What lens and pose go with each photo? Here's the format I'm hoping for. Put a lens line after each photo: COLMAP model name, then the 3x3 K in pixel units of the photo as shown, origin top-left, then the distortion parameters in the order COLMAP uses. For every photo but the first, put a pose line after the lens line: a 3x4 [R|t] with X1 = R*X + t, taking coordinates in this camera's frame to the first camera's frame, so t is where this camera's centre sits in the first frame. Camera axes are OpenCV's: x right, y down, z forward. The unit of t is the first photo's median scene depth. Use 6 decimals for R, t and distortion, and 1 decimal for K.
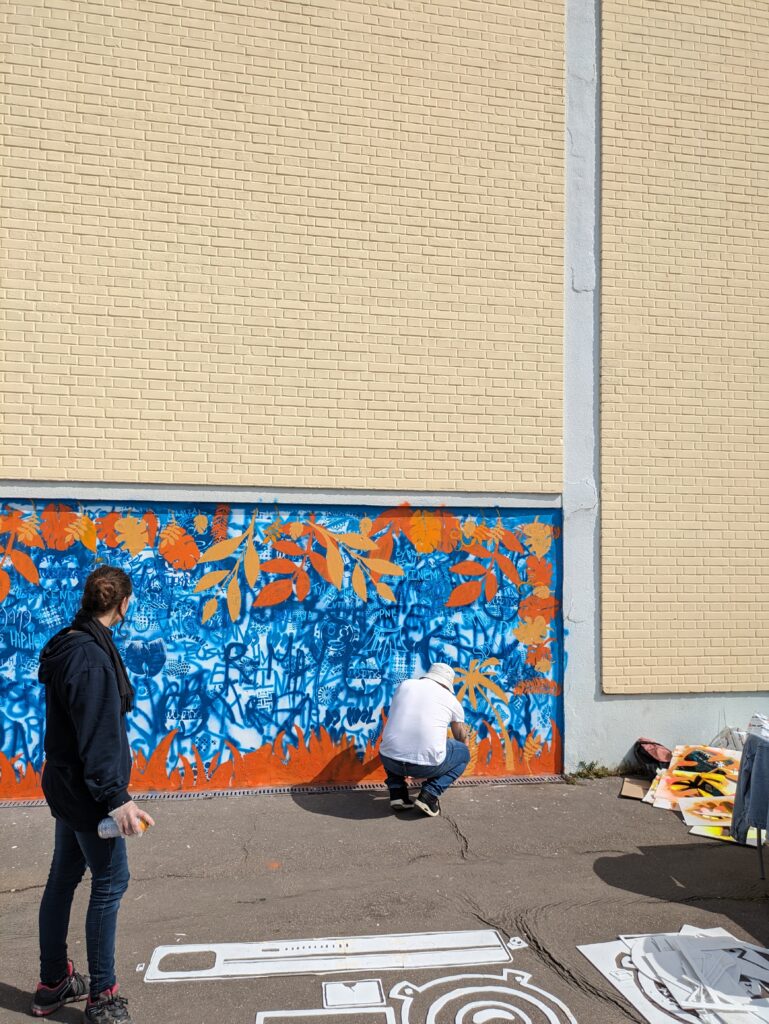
lens RADIAL K [[763.0, 0, 386.5], [0, 763.0, 513.5], [0, 0, 1]] dist [0.055954, -0.058707]
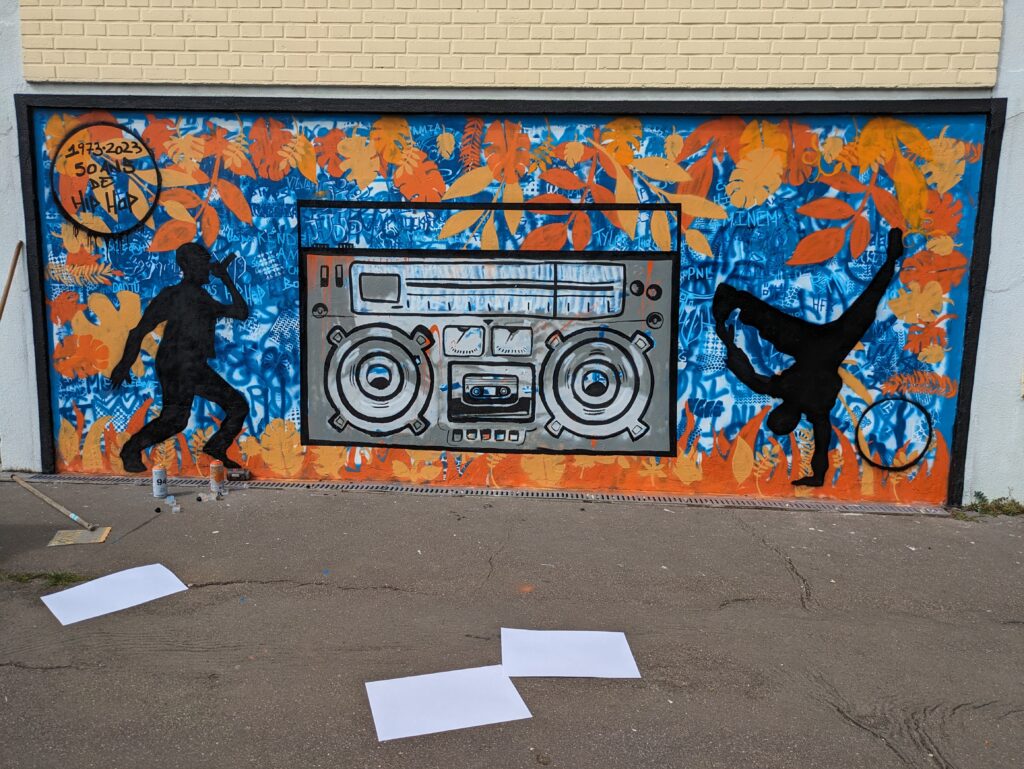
lens RADIAL K [[763.0, 0, 499.8], [0, 763.0, 384.4], [0, 0, 1]] dist [0.055954, -0.058707]
pose [[0.969296, 0.042755, -0.242153, -0.002000], [0.003458, 0.982301, 0.187277, 0.099282], [0.245874, -0.182365, 0.951992, 0.254265]]
